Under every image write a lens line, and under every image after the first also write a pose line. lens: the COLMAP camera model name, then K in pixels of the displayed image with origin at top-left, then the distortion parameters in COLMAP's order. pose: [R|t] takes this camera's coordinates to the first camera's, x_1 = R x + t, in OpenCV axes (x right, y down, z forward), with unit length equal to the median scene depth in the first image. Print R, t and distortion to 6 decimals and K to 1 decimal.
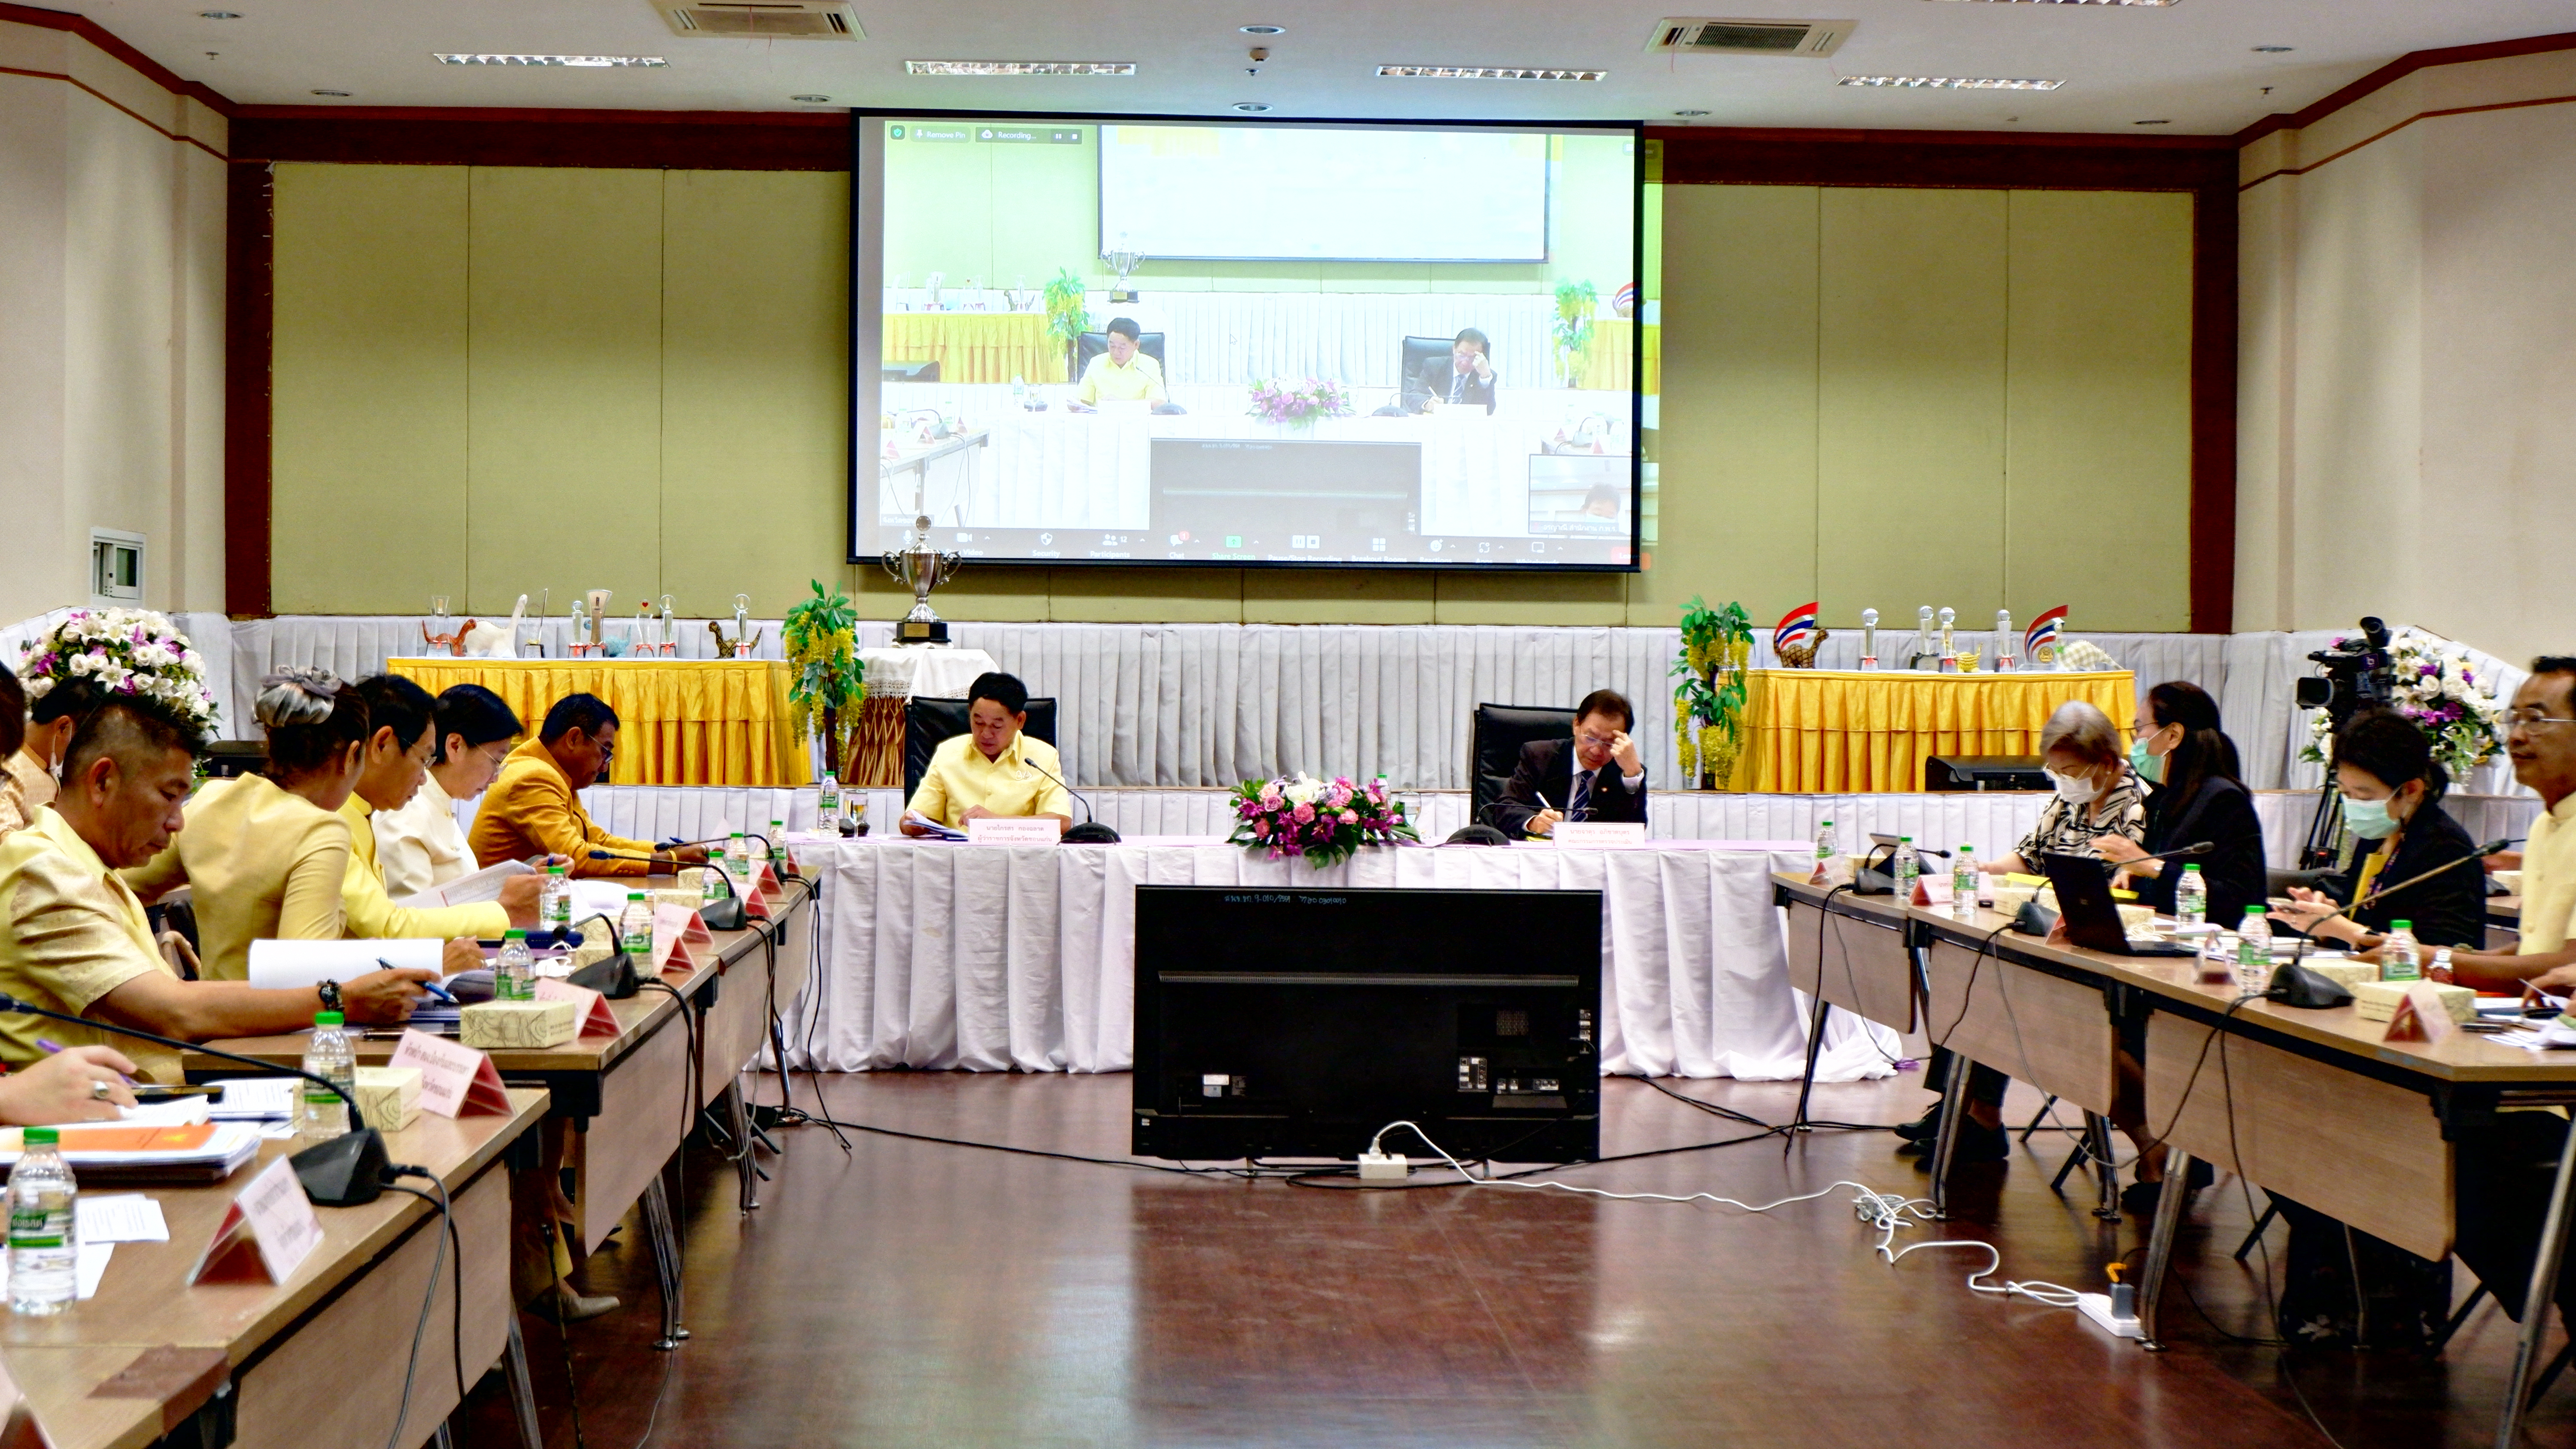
lens RADIAL K [[3905.1, 0, 1288.0], [0, 3905.1, 724.5], [0, 0, 1]] dist [0.025907, 0.082613]
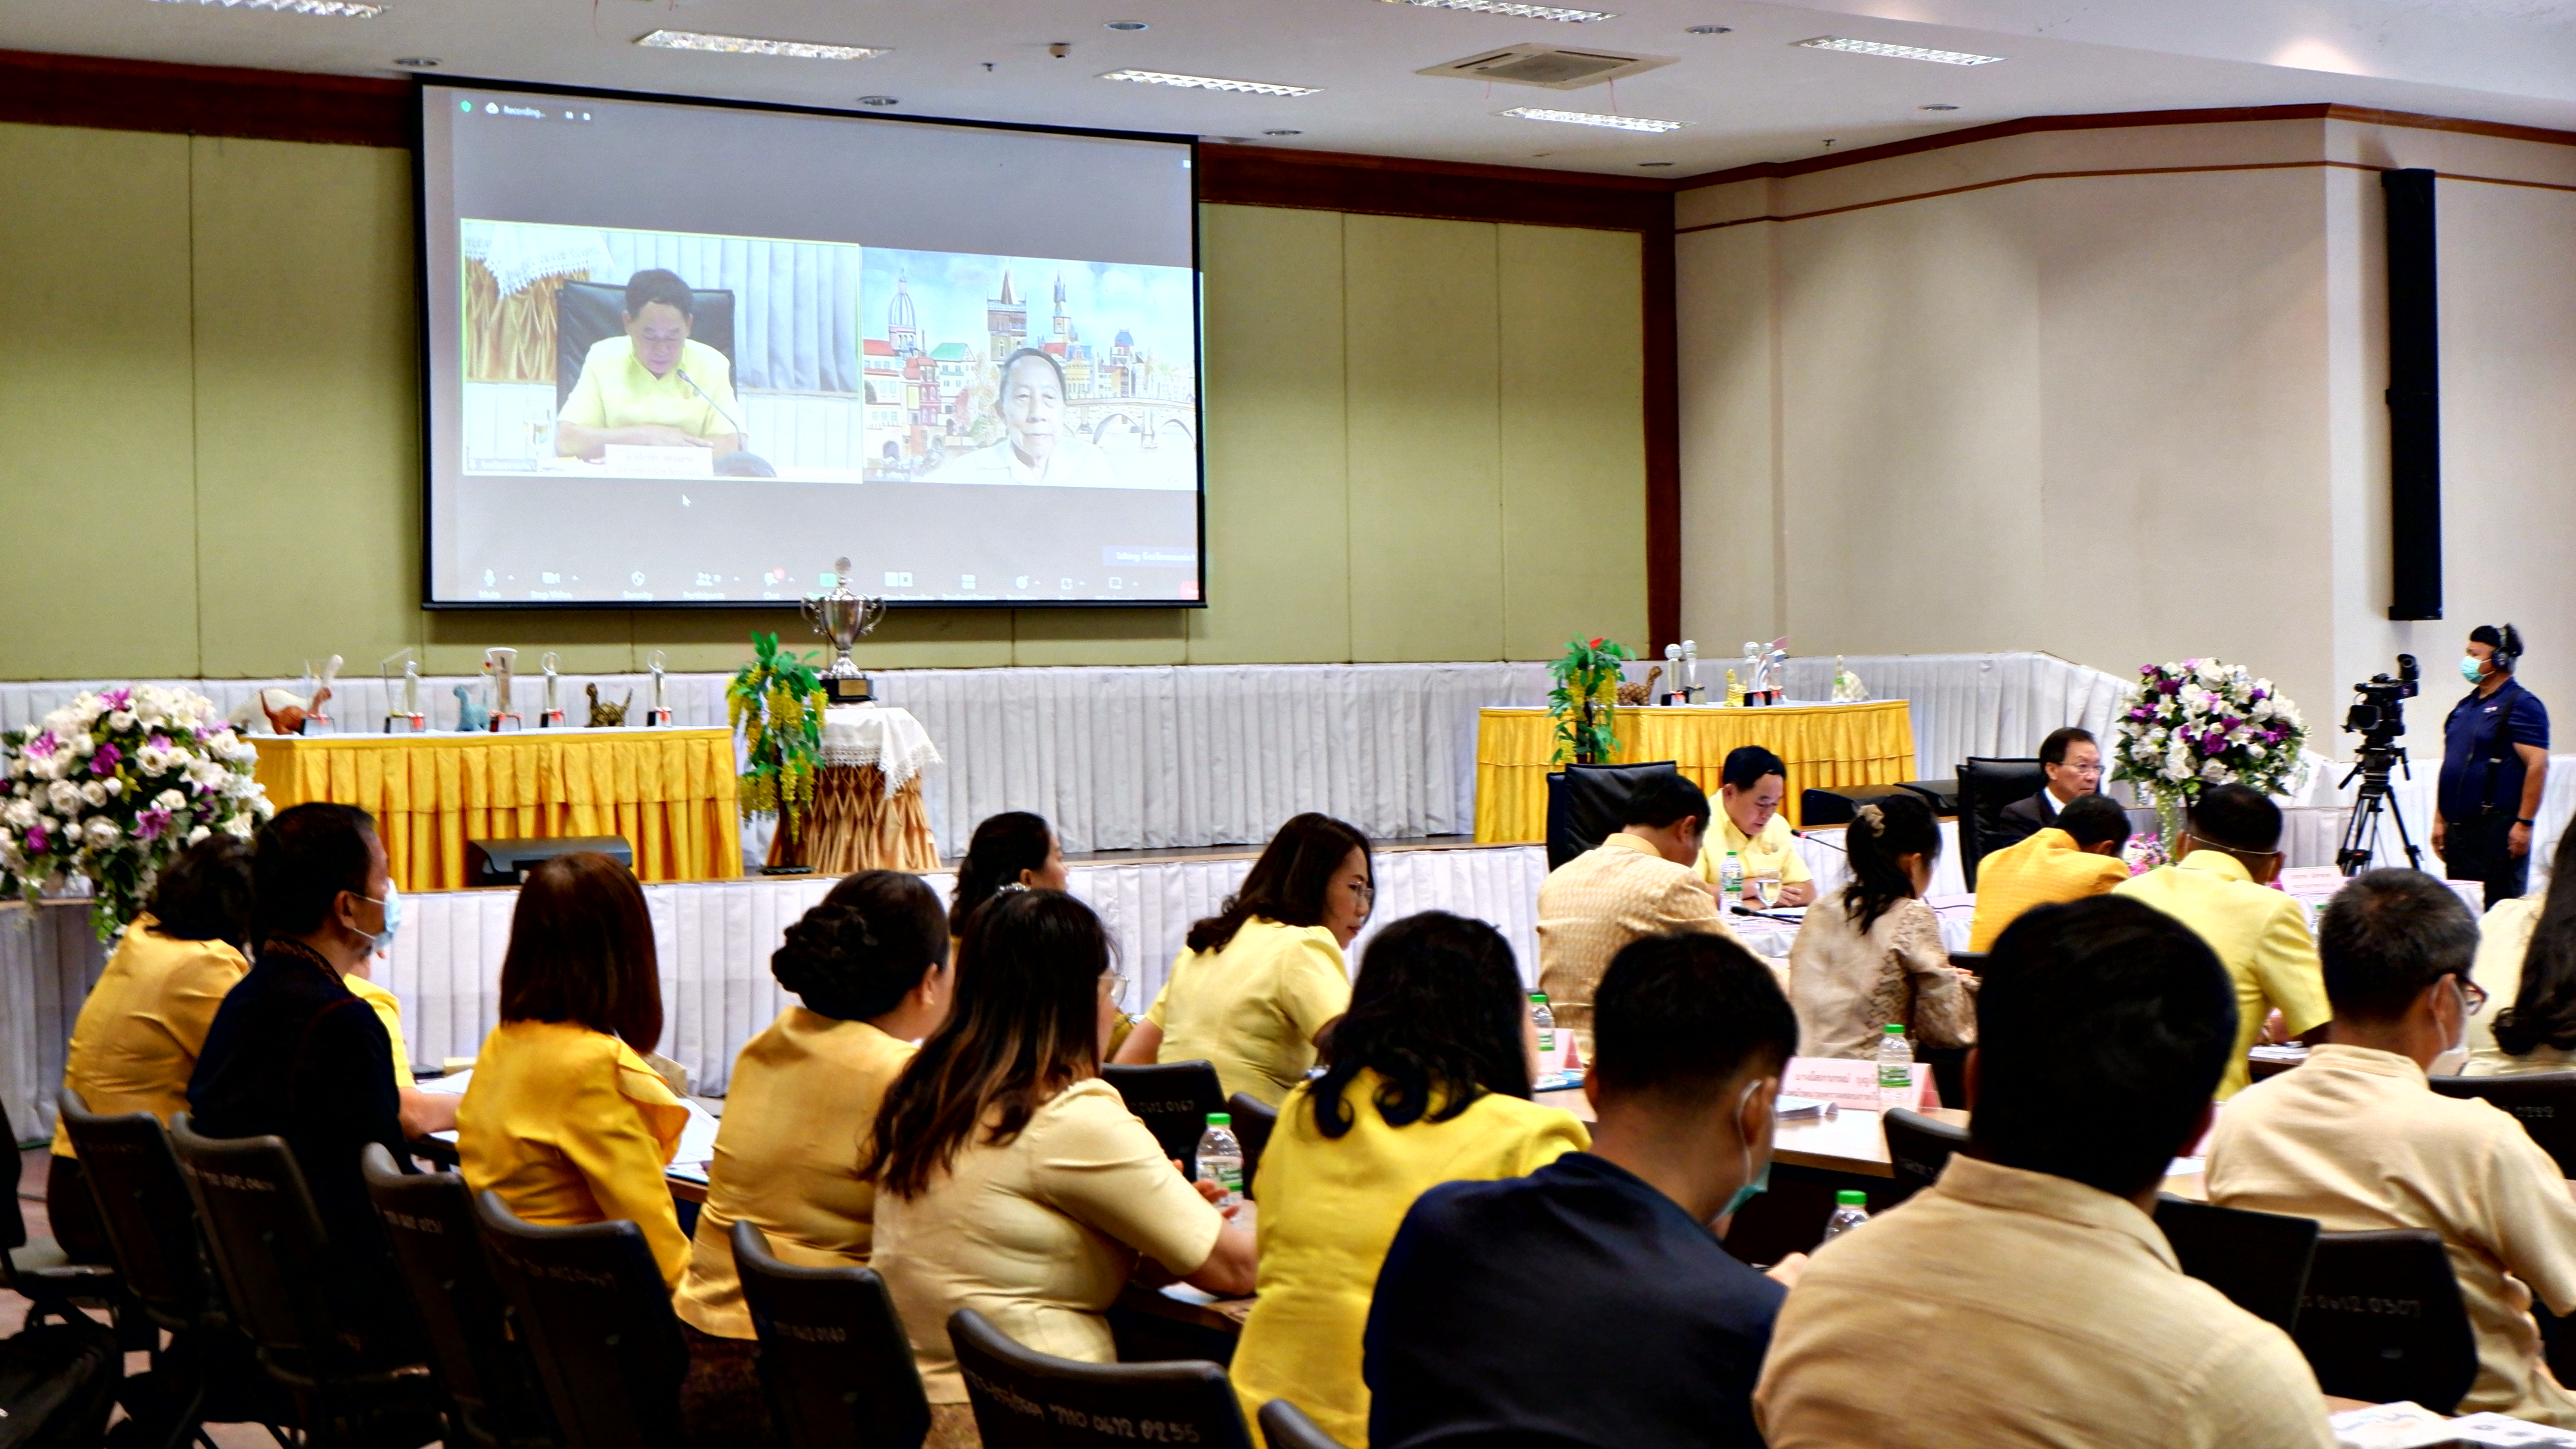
lens RADIAL K [[4008.1, 0, 1288.0], [0, 4008.1, 724.5], [0, 0, 1]] dist [-0.005256, 0.045771]
pose [[0.842550, -0.028229, 0.537878, -0.422685], [0.029591, 0.999543, 0.006106, -0.015877], [-0.537804, 0.010772, 0.843001, 0.162072]]
